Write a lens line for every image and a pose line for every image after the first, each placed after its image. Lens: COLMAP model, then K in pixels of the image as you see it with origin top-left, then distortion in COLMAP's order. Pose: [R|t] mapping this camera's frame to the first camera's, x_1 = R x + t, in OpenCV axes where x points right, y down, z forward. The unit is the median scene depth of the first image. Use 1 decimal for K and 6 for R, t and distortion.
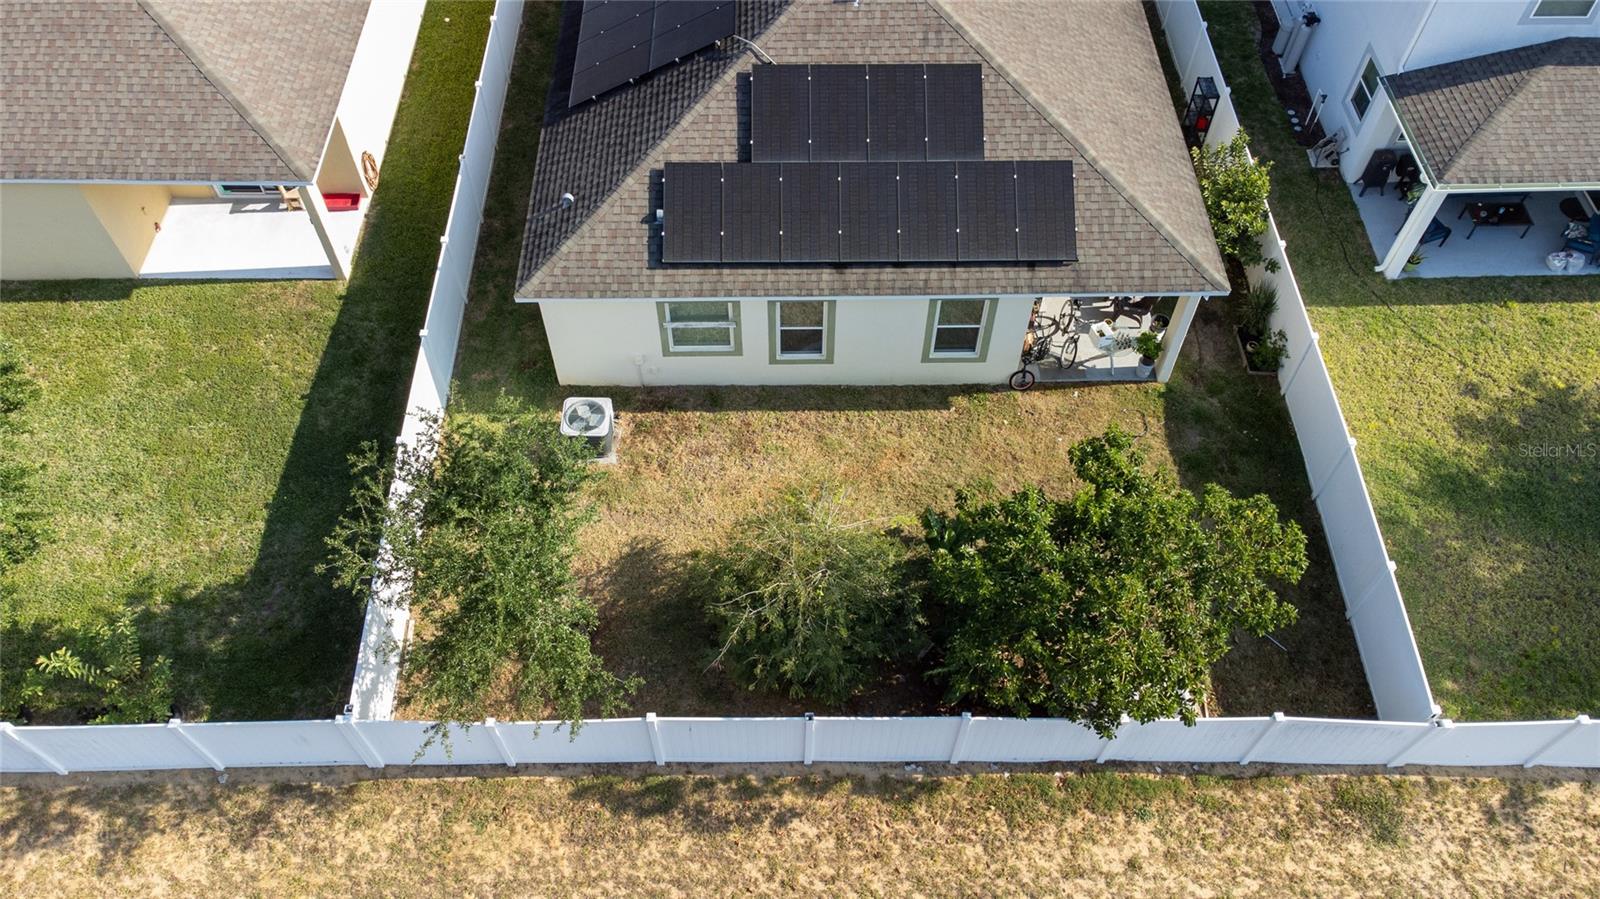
lens RADIAL K [[1161.5, 0, 775.5], [0, 1161.5, 449.3], [0, 0, 1]] dist [0.033108, 0.000016]
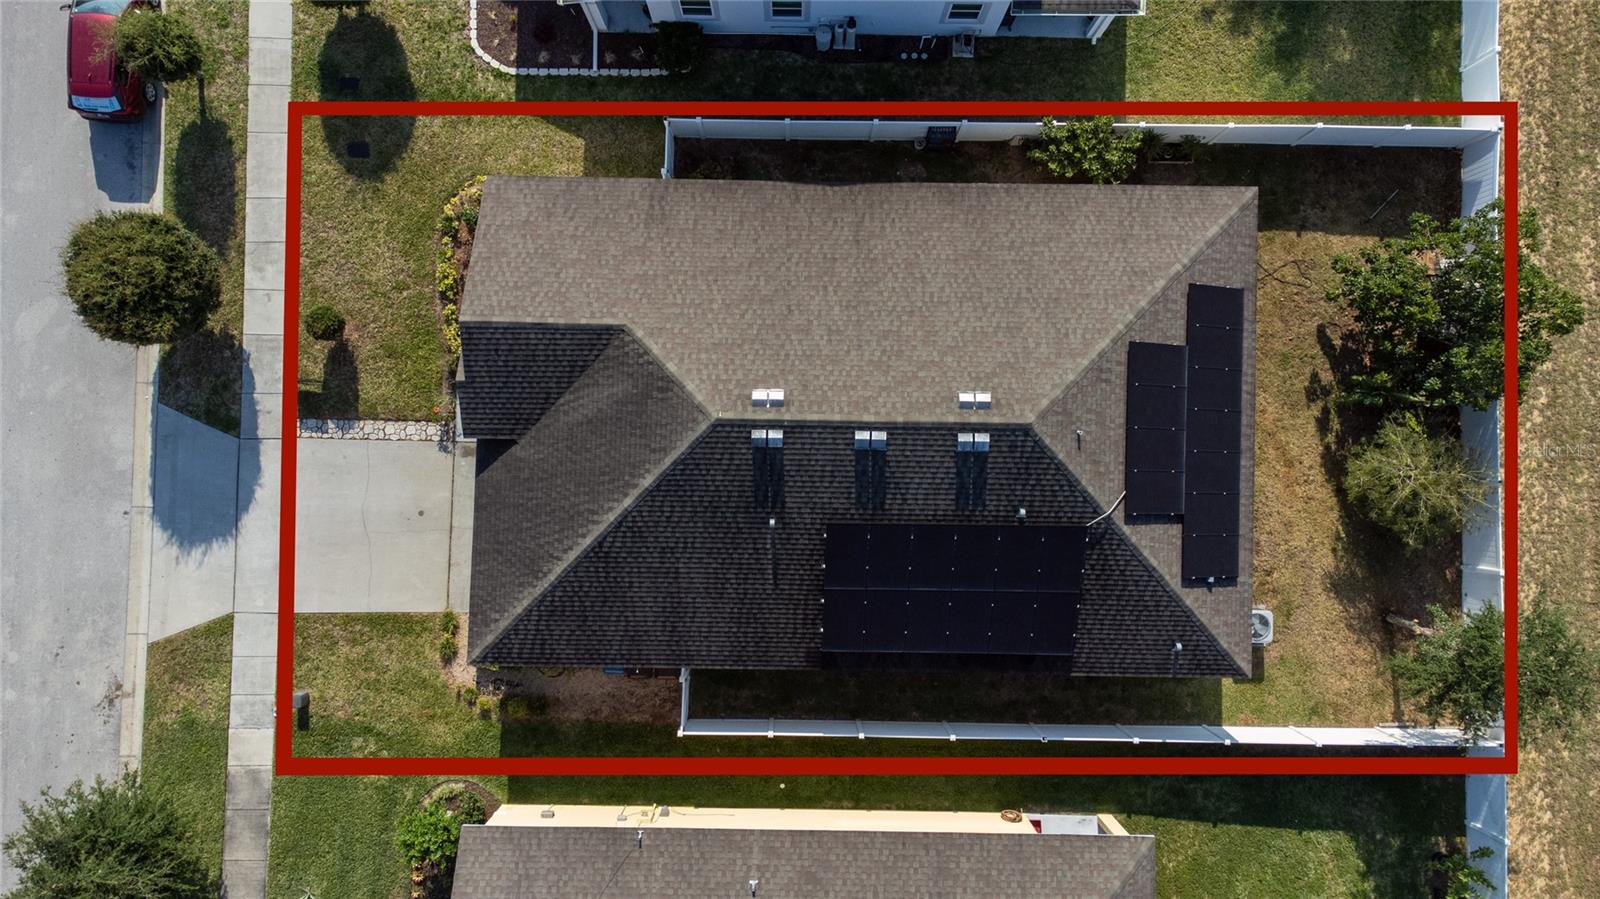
lens RADIAL K [[1152.5, 0, 787.0], [0, 1152.5, 454.5], [0, 0, 1]] dist [-0.006615, 0.101513]
pose [[0.020785, -0.999542, 0.021989, 0.009871], [0.812465, 0.029704, 0.582252, -1.416711], [-0.582639, 0.005763, 0.812711, 0.161530]]
